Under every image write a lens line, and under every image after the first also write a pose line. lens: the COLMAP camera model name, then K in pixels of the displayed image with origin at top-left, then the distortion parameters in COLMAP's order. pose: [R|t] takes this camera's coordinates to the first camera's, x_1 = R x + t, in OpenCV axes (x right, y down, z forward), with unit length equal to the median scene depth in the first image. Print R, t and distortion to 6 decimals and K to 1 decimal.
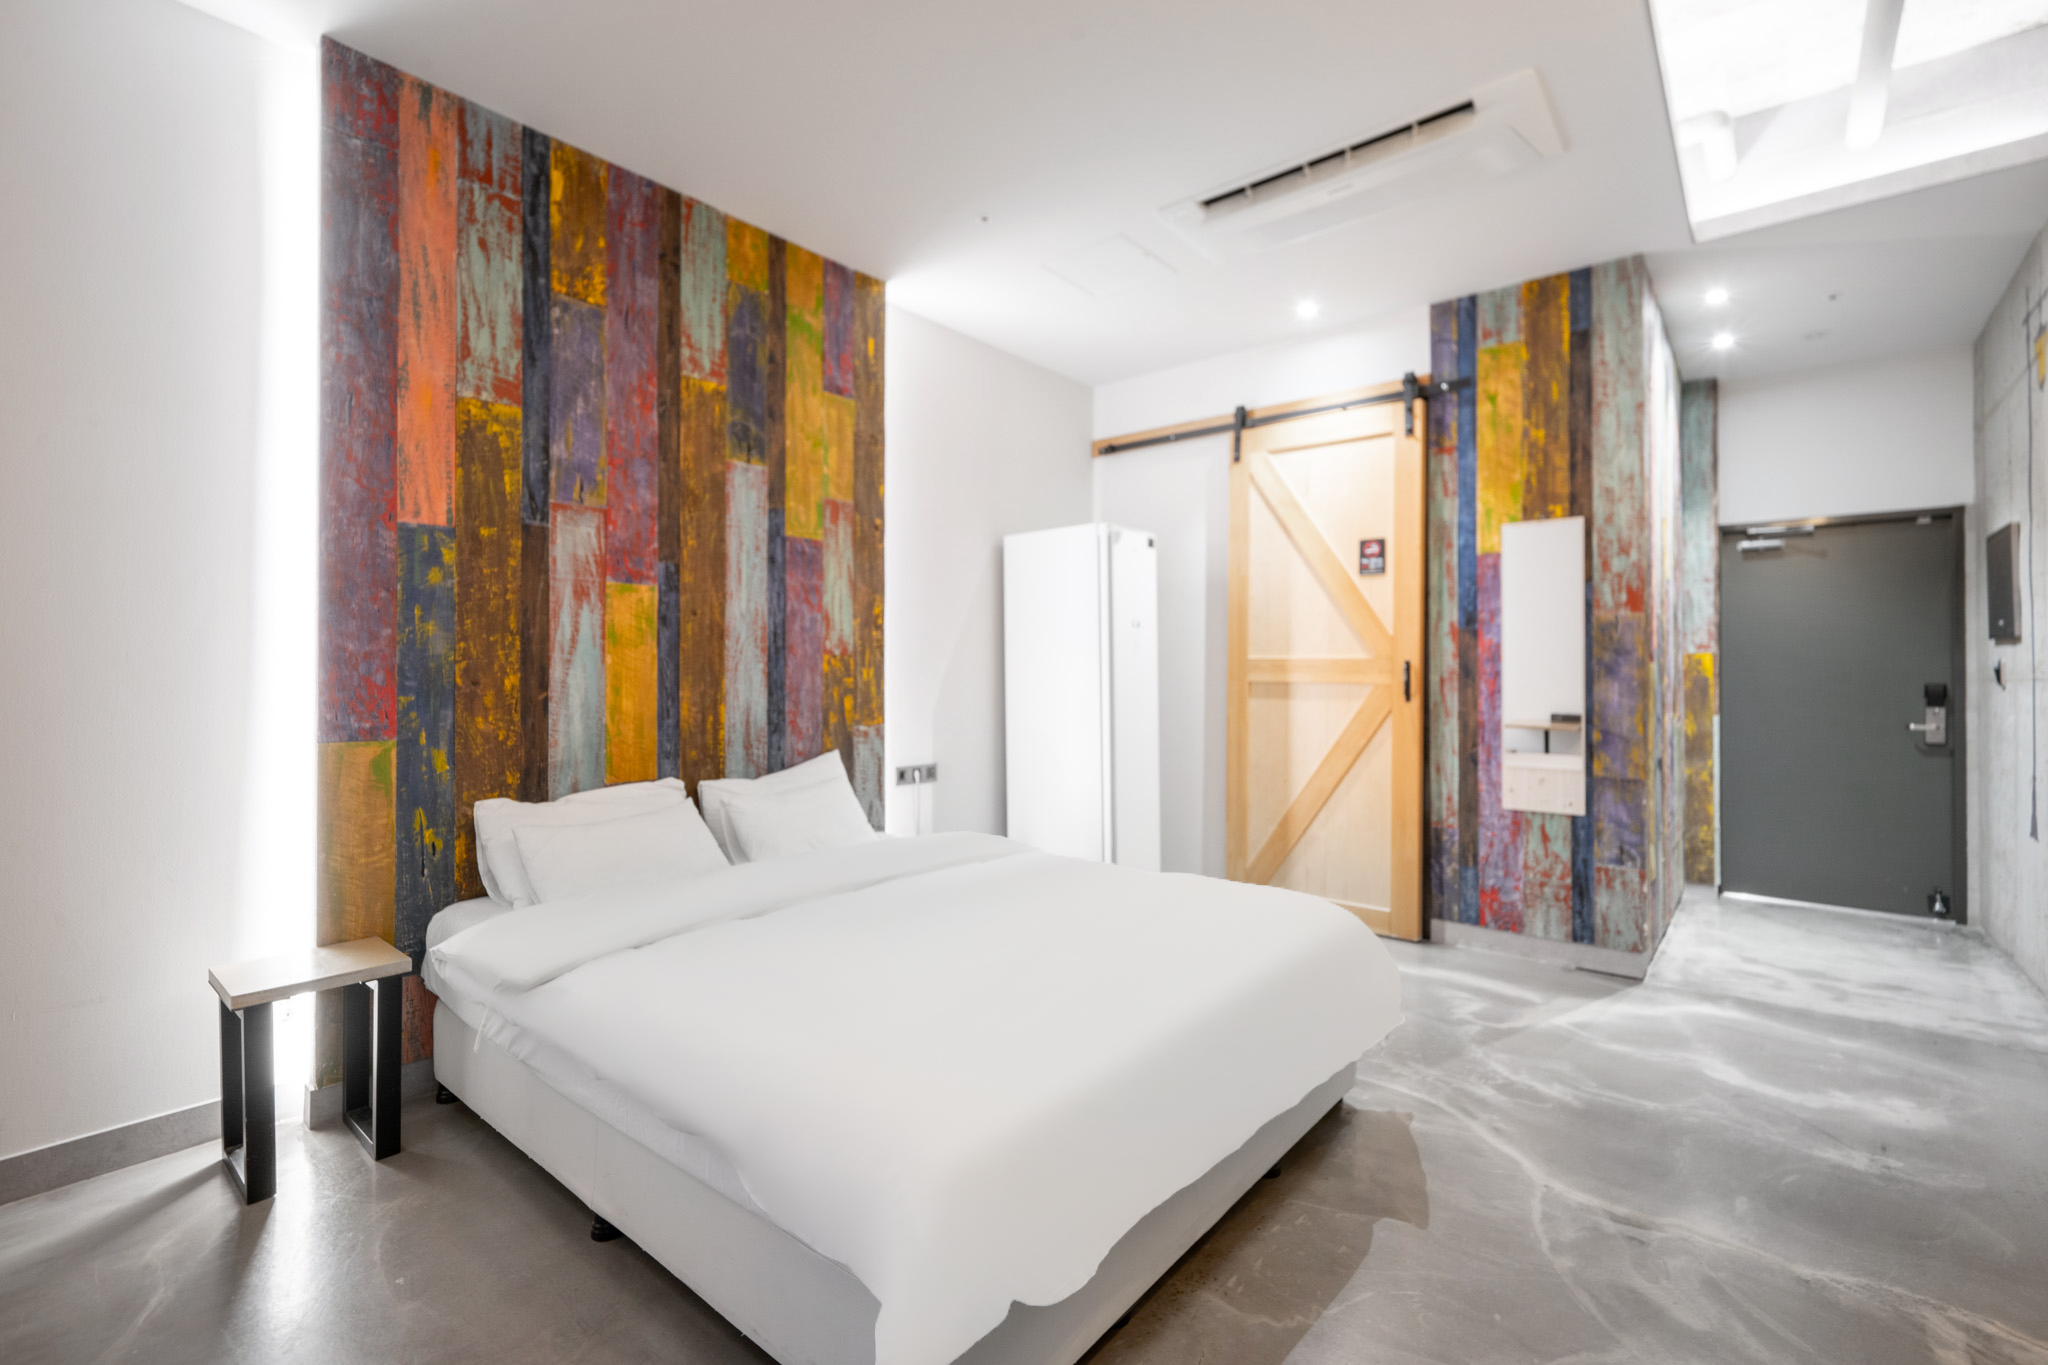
lens RADIAL K [[889.8, 0, 1029.4], [0, 889.8, 670.5], [0, 0, 1]] dist [0.001705, 0.000461]
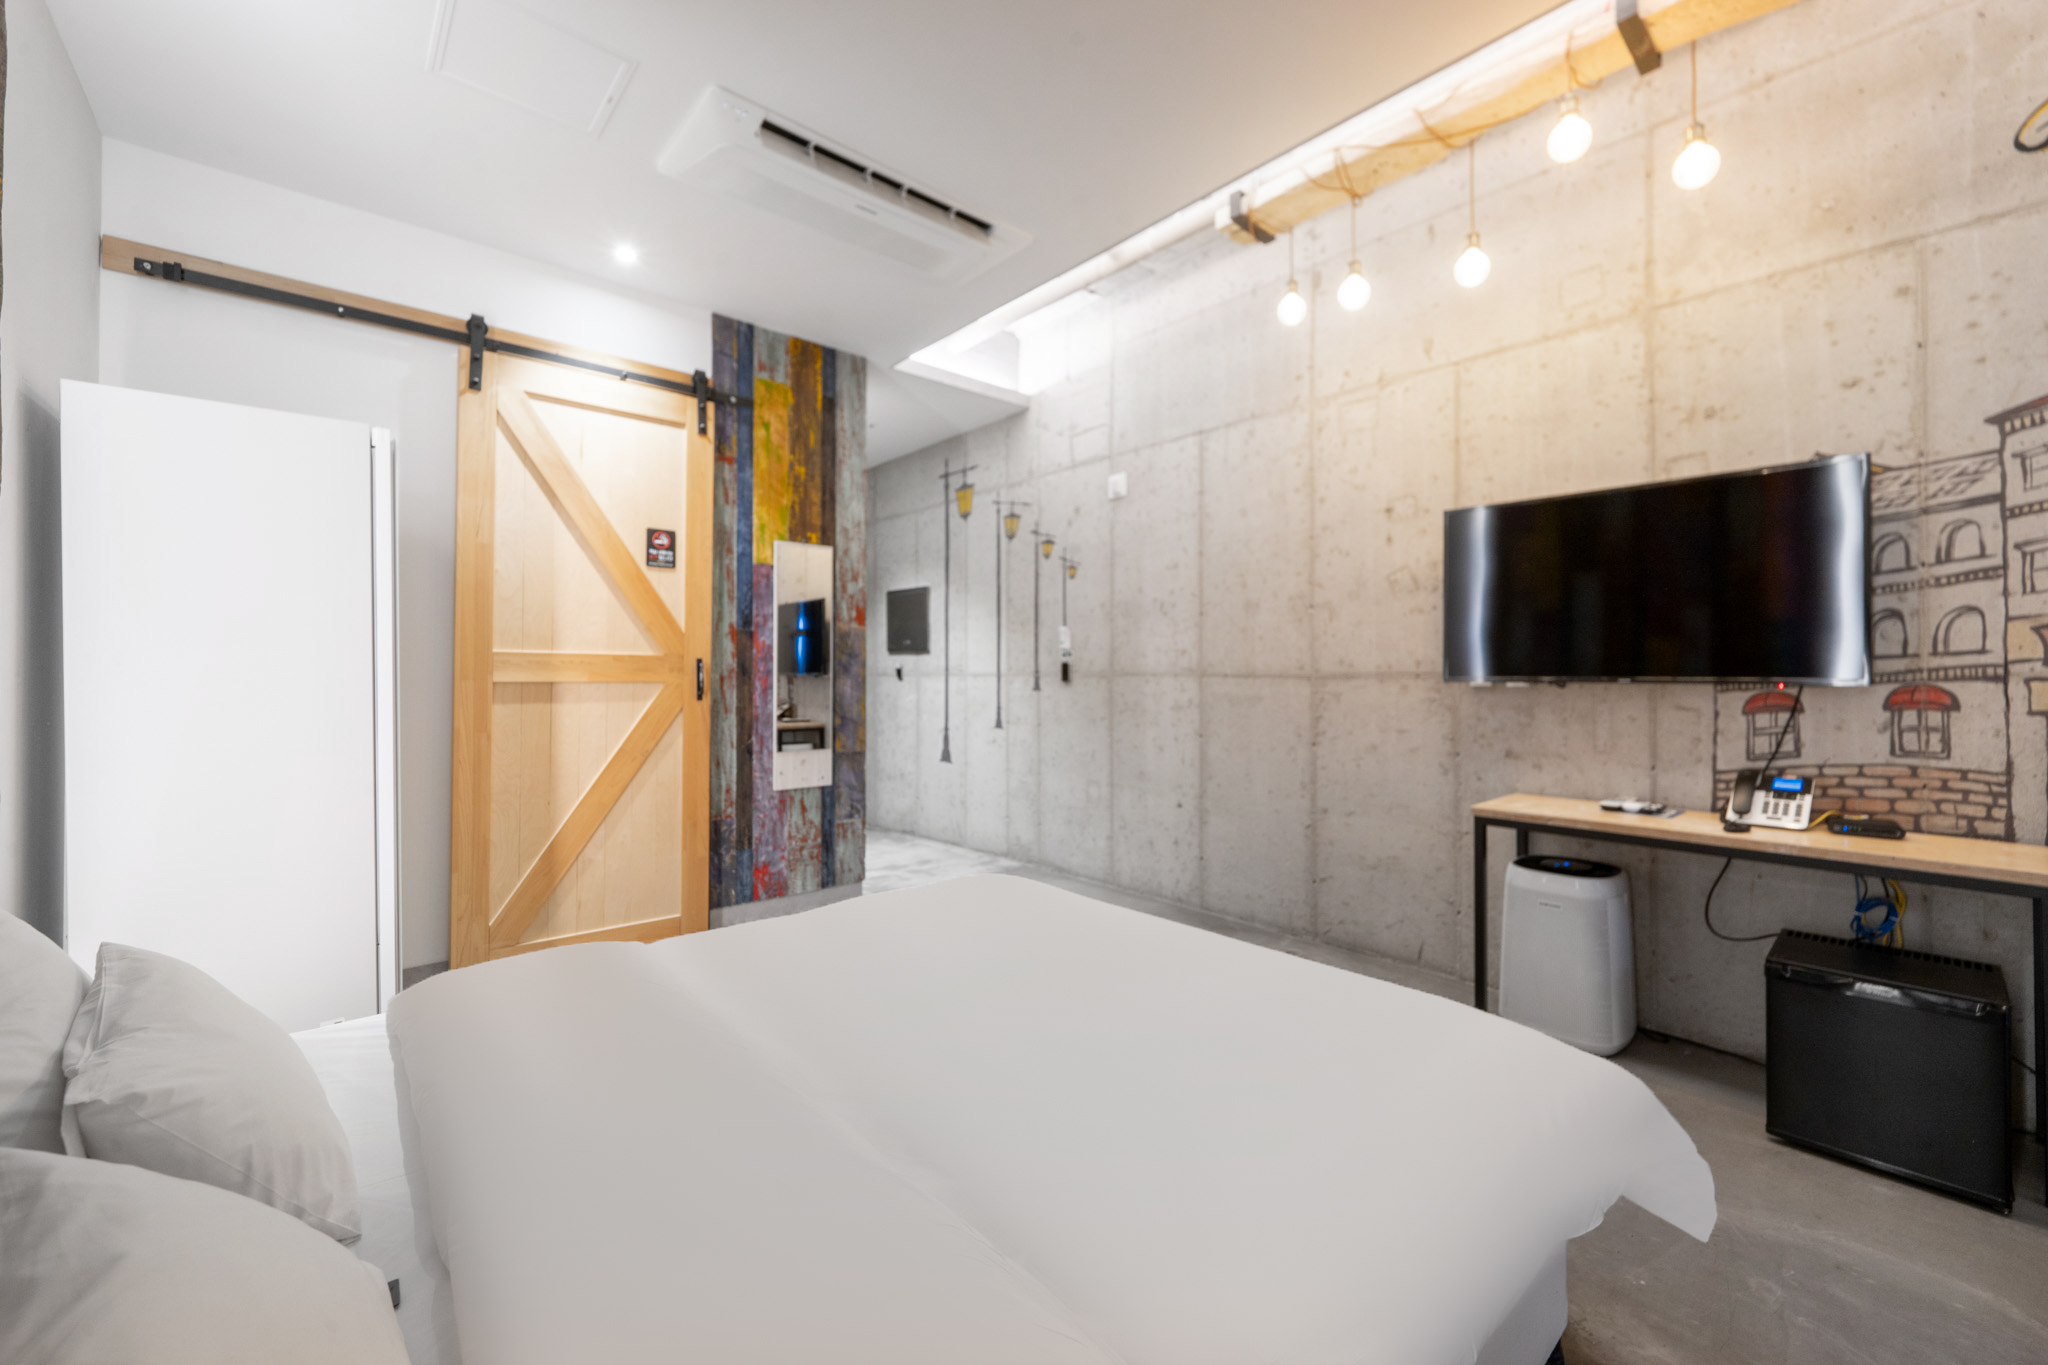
lens RADIAL K [[825.2, 0, 1035.0], [0, 825.2, 676.8], [0, 0, 1]] dist [0.000408, 0.001076]
pose [[0.150857, -0.001273, 0.988555, -0.322271], [-0.000409, 0.999999, 0.001350, 0.005832], [-0.988556, -0.000608, 0.150856, 0.360160]]
